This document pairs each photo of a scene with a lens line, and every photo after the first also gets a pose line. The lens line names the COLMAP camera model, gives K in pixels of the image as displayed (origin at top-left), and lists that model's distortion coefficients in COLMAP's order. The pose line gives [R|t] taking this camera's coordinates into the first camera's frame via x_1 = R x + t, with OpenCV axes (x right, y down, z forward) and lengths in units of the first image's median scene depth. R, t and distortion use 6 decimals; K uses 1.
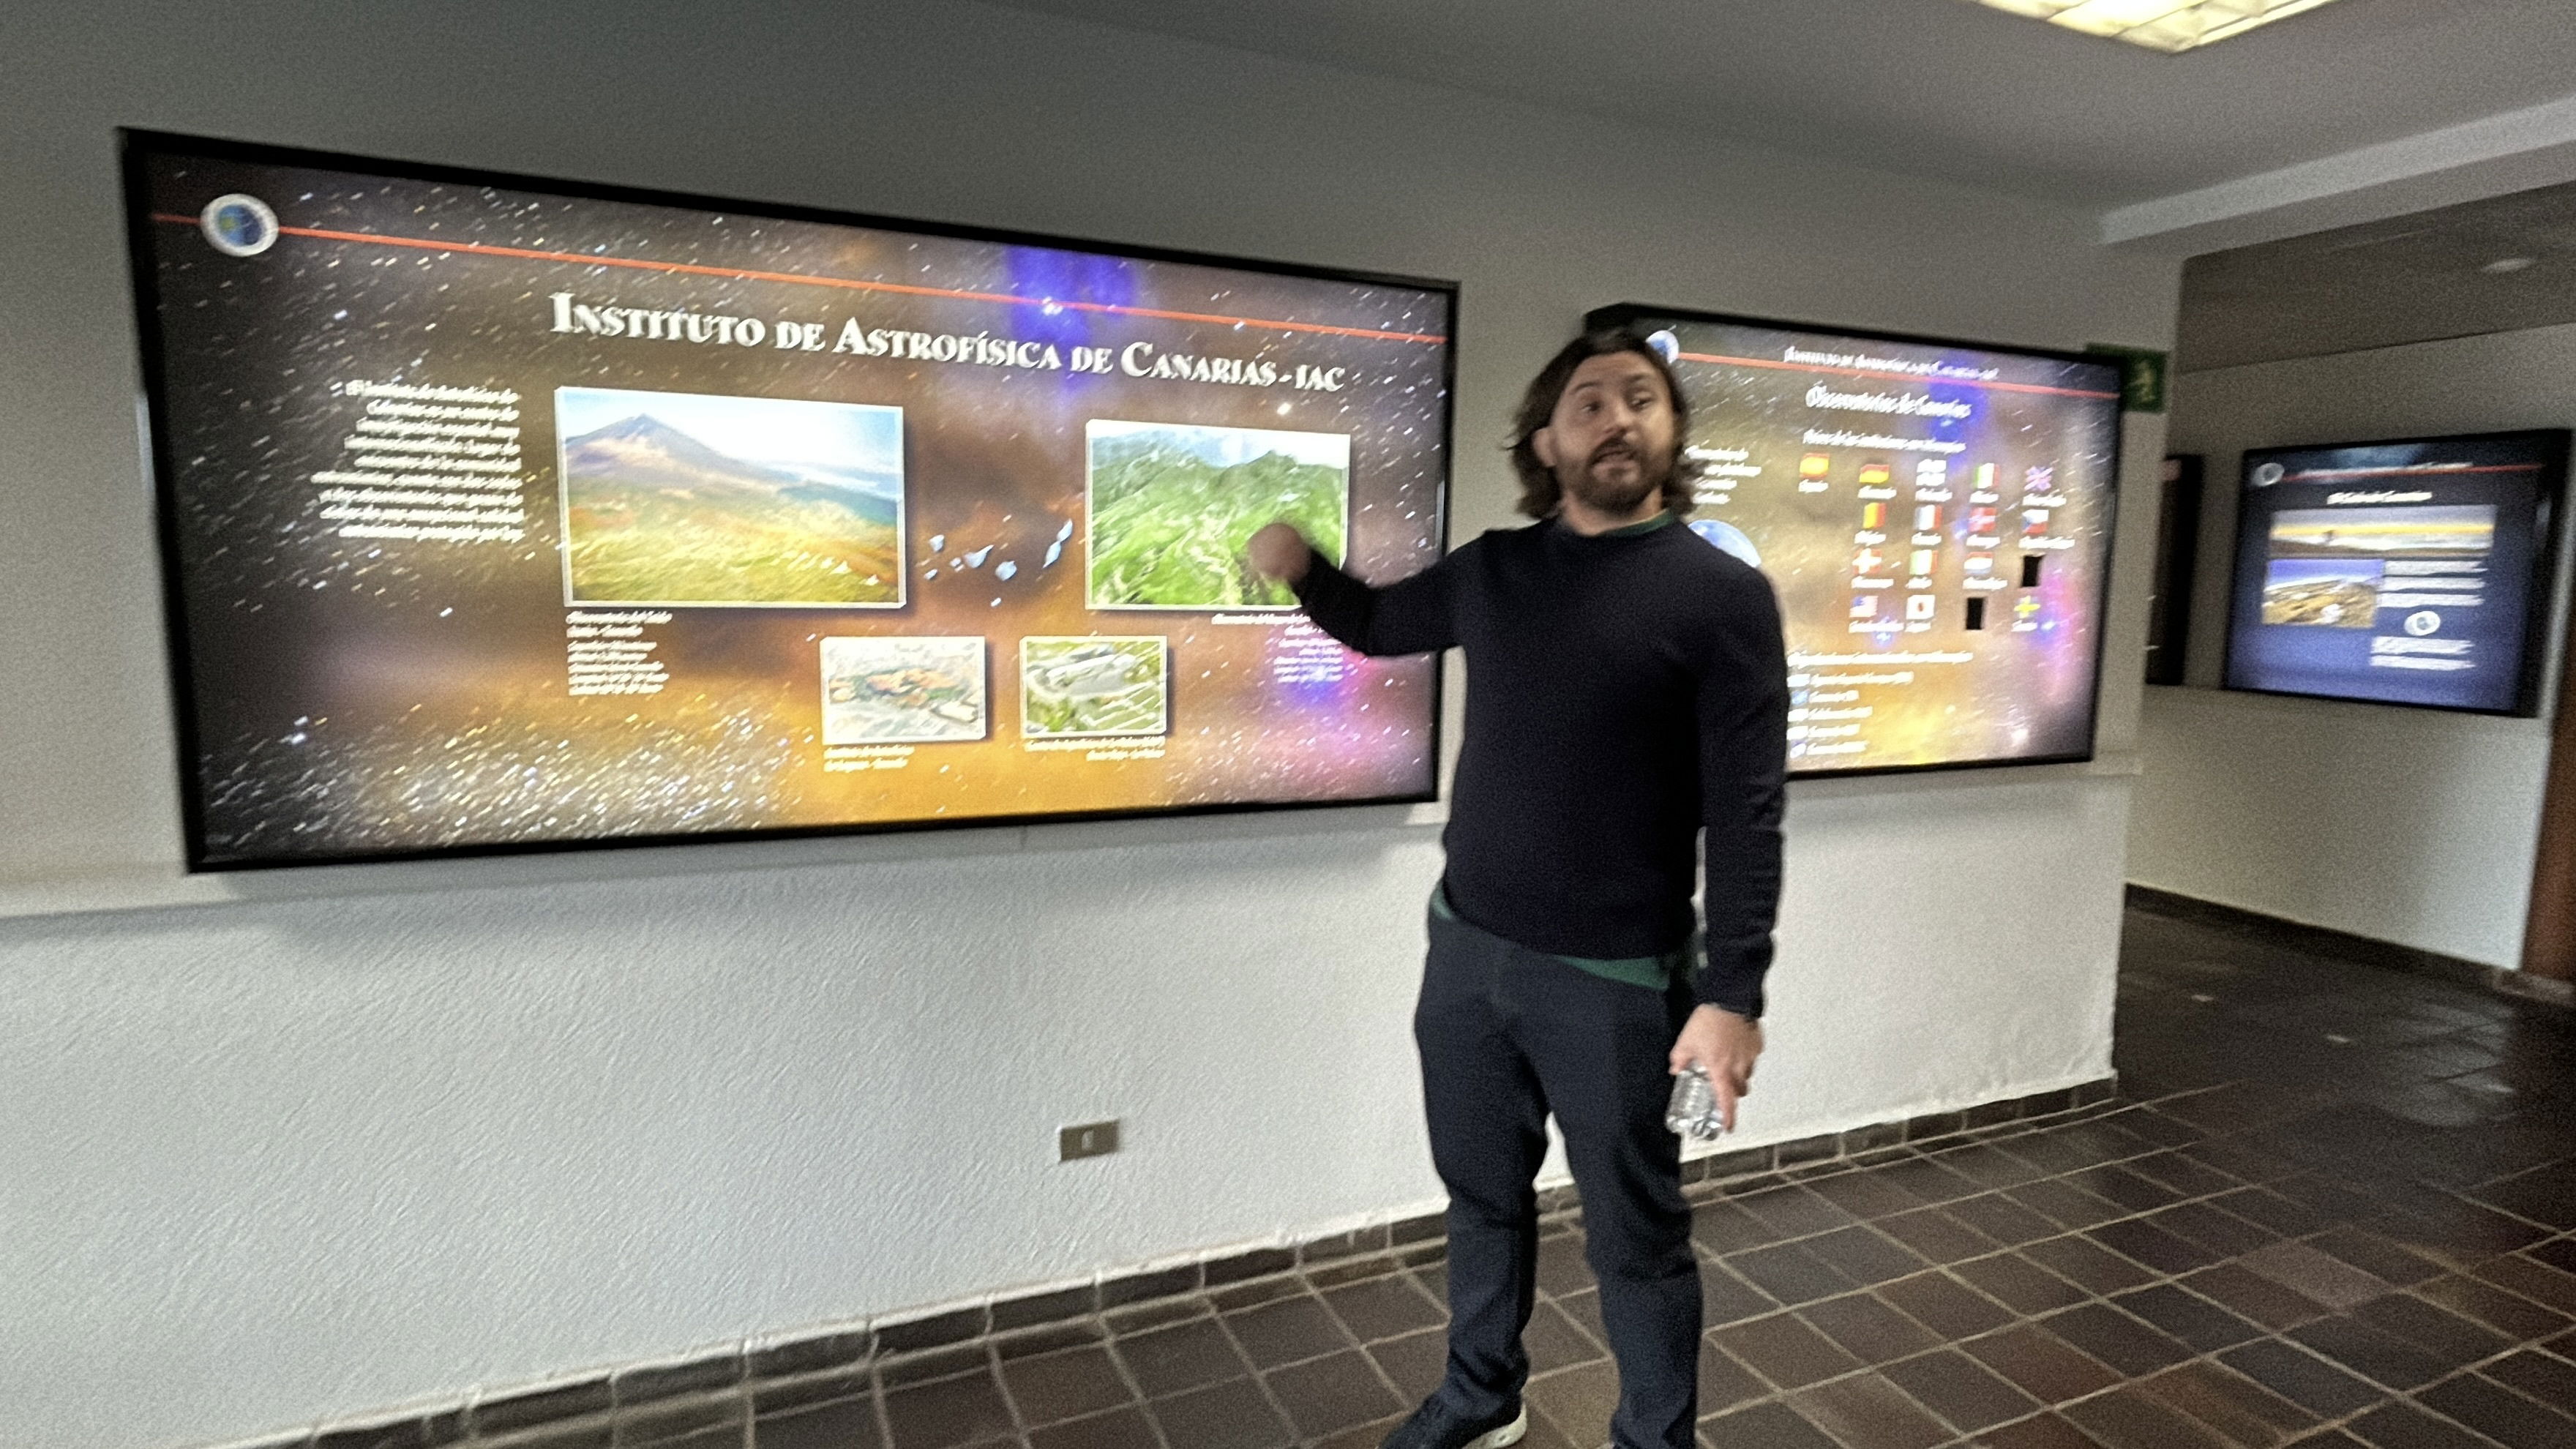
lens RADIAL K [[1342.5, 0, 1305.9], [0, 1342.5, 725.9], [0, 0, 1]] dist [-0.001014, -0.003324]
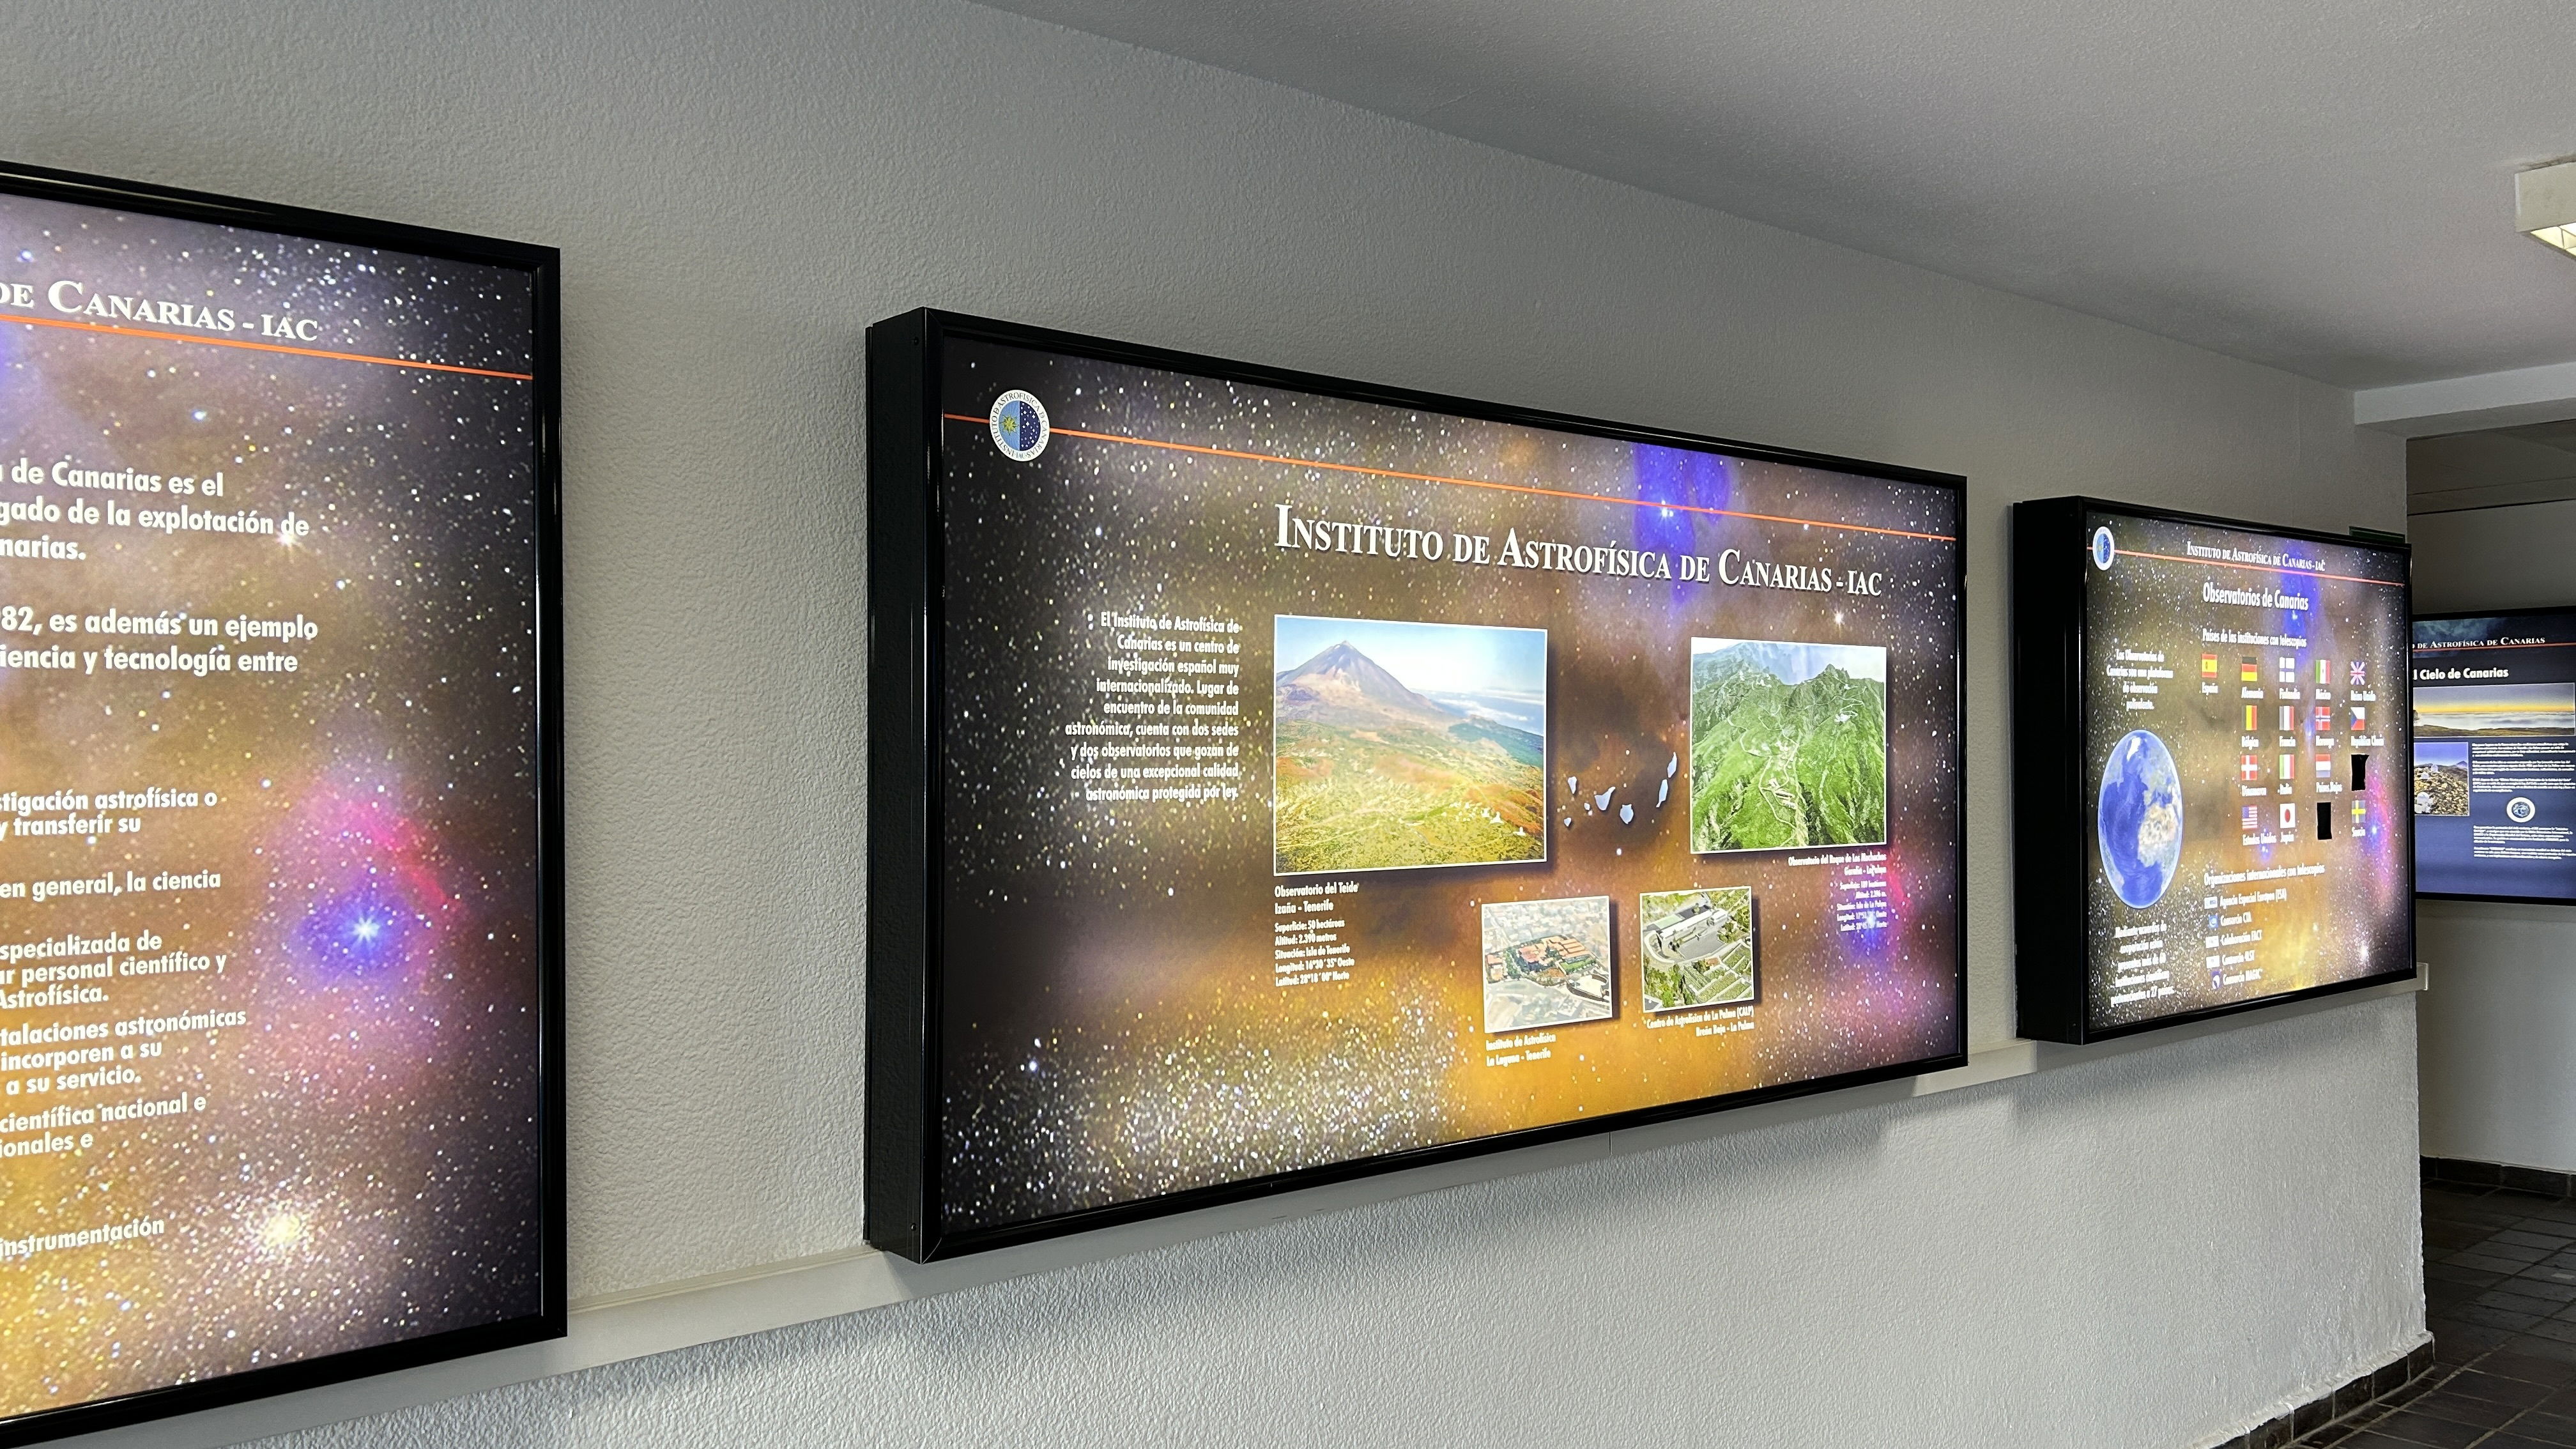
lens RADIAL K [[1910.0, 0, 1278.6], [0, 1910.0, 708.5], [0, 0, 1]] dist [0.020923, -0.032019]
pose [[0.963615, -0.017557, 0.266718, -0.750851], [0.055775, 0.989083, -0.136399, -0.029918], [-0.261411, 0.146312, 0.954074, -0.094656]]
